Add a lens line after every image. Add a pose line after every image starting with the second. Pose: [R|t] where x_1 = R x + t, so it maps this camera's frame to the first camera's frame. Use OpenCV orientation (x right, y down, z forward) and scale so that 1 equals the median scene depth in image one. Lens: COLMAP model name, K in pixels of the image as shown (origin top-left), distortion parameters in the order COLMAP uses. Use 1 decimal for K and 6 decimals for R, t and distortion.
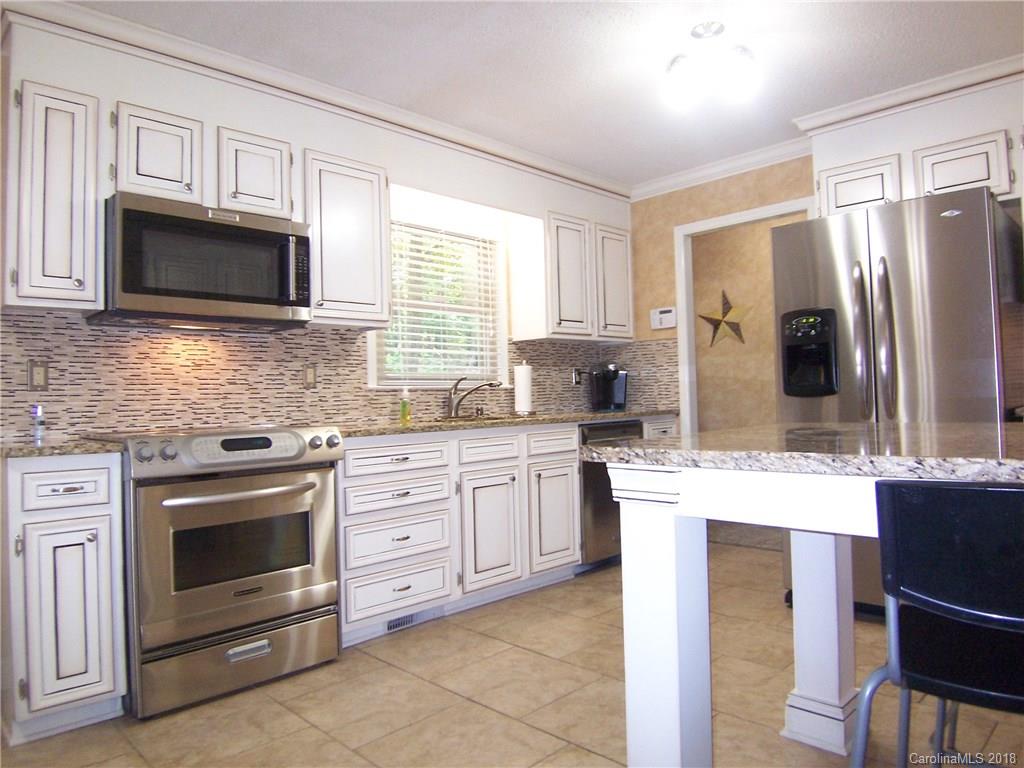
lens RADIAL K [[695.0, 0, 514.0], [0, 695.0, 378.5], [0, 0, 1]] dist [-0.015294, -0.021675]
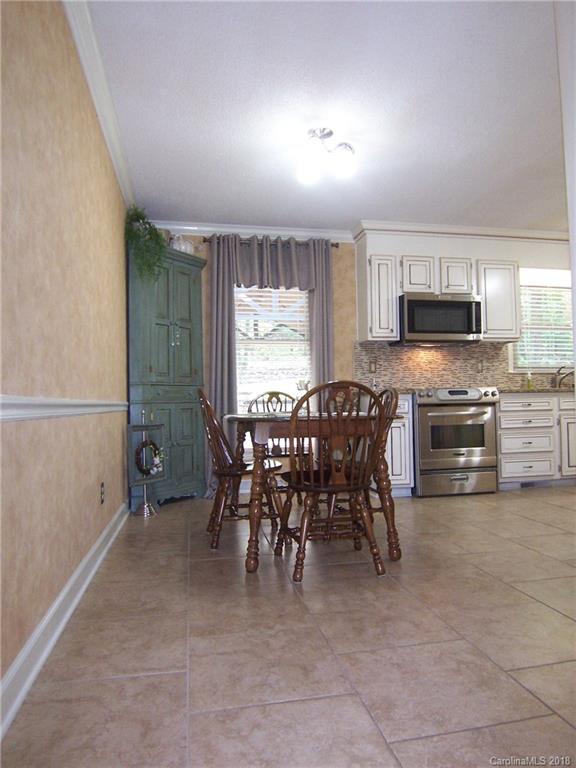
lens RADIAL K [[521.2, 0, 293.1], [0, 521.2, 387.2], [0, 0, 1]] dist [-0.015294, -0.021675]
pose [[0.835087, -0.004856, -0.550097, 0.106143], [0.010759, 0.999914, 0.007507, 0.044879], [0.550013, -0.012188, 0.835067, -0.670864]]
